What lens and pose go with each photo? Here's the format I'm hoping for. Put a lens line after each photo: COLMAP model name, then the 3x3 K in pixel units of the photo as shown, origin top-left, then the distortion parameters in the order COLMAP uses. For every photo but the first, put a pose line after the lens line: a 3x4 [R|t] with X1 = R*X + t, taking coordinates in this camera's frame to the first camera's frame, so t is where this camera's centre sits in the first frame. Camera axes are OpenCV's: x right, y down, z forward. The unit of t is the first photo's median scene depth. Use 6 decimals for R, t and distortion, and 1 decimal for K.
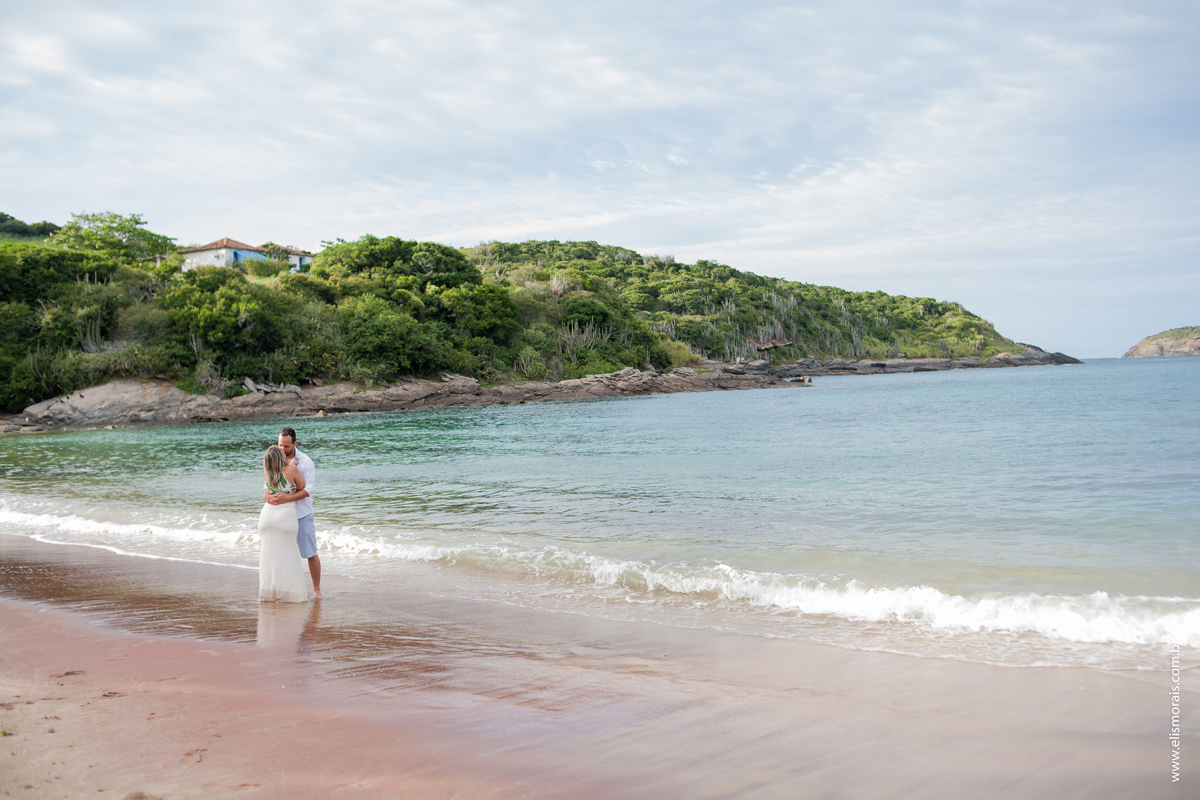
lens RADIAL K [[1175.8, 0, 600.0], [0, 1175.8, 400.0], [0, 0, 1]] dist [-0.136128, 0.071272]
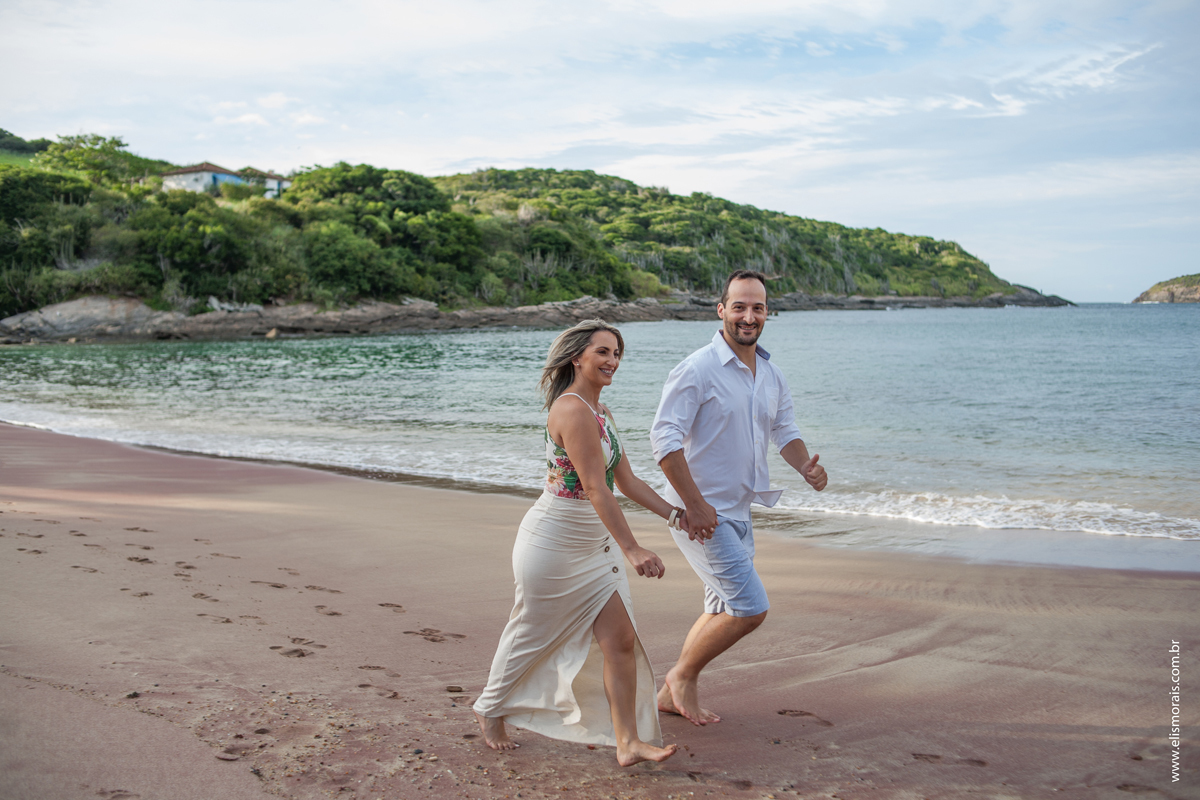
lens RADIAL K [[1175.8, 0, 600.0], [0, 1175.8, 400.0], [0, 0, 1]] dist [-0.136128, 0.071272]
pose [[0.999578, 0.028458, -0.005760, 0.056357], [-0.028055, 0.997749, 0.060914, 0.000564], [0.007481, -0.060727, 0.998126, -0.055029]]
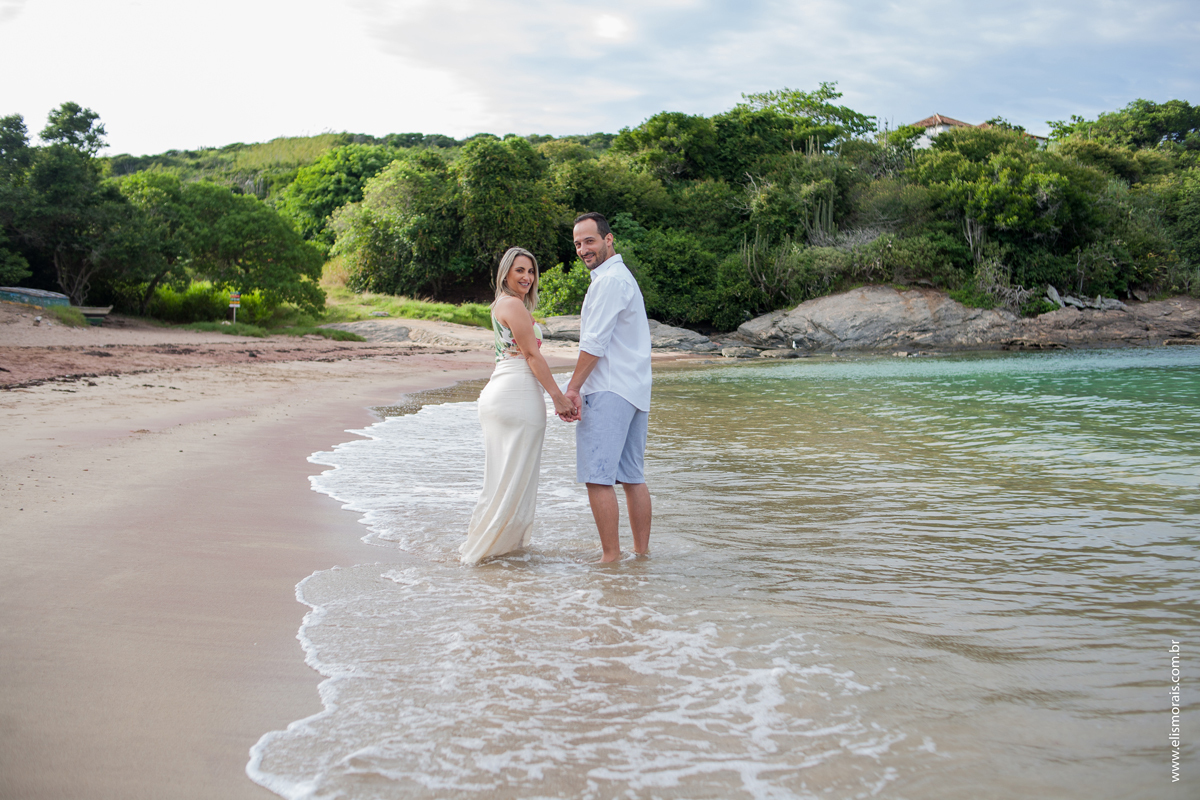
lens RADIAL K [[1175.8, 0, 600.0], [0, 1175.8, 400.0], [0, 0, 1]] dist [-0.136128, 0.071272]
pose [[0.883384, 0.040403, -0.466904, -0.210206], [-0.015634, 0.998263, 0.056803, 0.011630], [0.468388, -0.042879, 0.882482, 0.287763]]
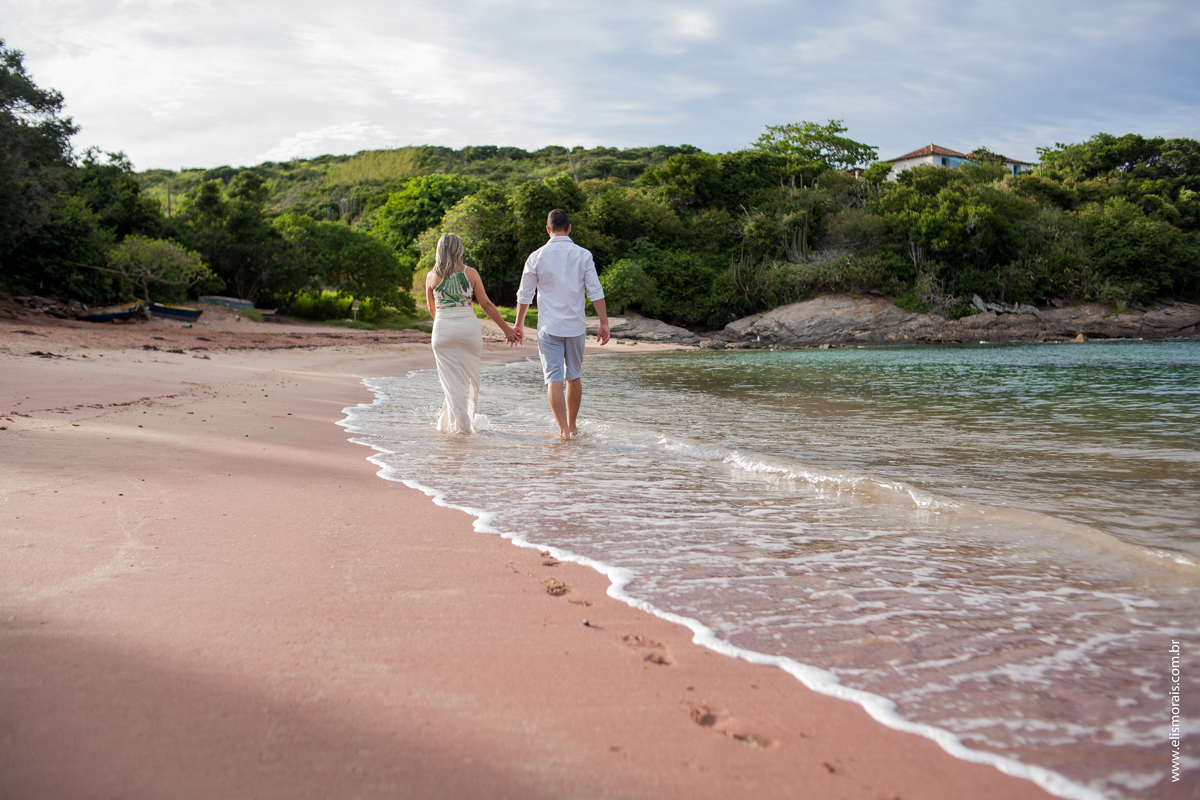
lens RADIAL K [[1175.8, 0, 600.0], [0, 1175.8, 400.0], [0, 0, 1]] dist [-0.136128, 0.071272]
pose [[0.851158, 0.048814, -0.522636, -0.089822], [-0.021595, 0.998080, 0.058051, 0.012937], [0.524466, -0.038124, 0.850578, 0.140449]]
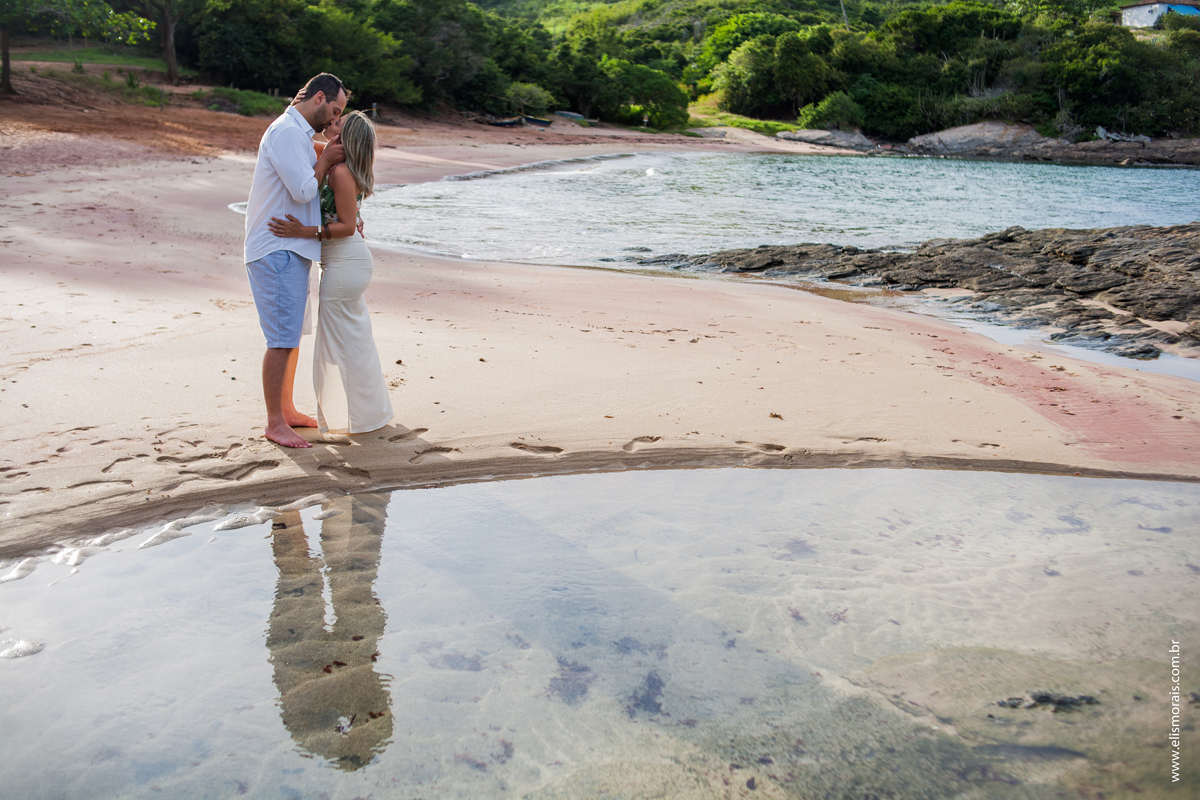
lens RADIAL K [[1175.8, 0, 600.0], [0, 1175.8, 400.0], [0, 0, 1]] dist [-0.136128, 0.071272]
pose [[0.623550, 0.221759, -0.749672, 0.272778], [-0.052583, 0.968651, 0.242798, -0.004765], [0.780013, -0.111977, 0.615663, -0.093511]]
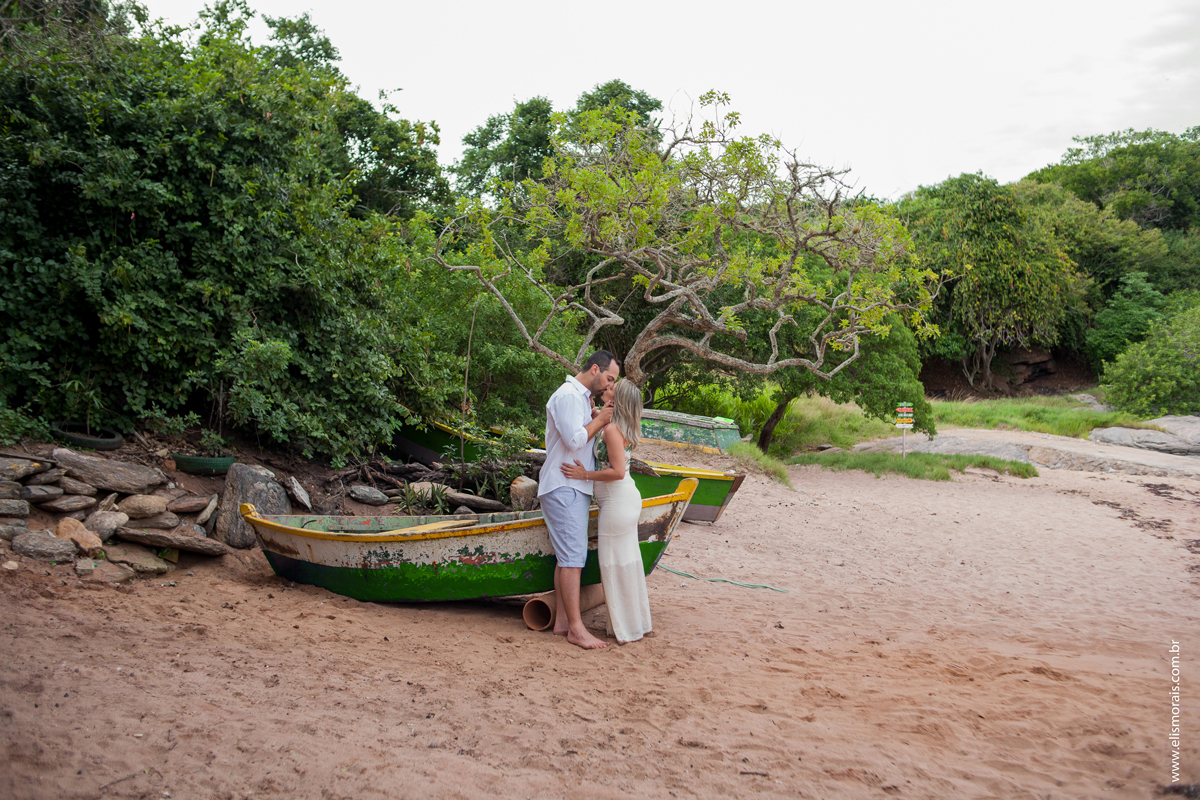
lens RADIAL K [[1175.8, 0, 600.0], [0, 1175.8, 400.0], [0, 0, 1]] dist [-0.136128, 0.071272]
pose [[0.834194, -0.002607, -0.551465, -0.429038], [-0.000403, 0.999986, -0.005336, -0.000059], [0.551471, 0.004673, 0.834181, 0.354902]]
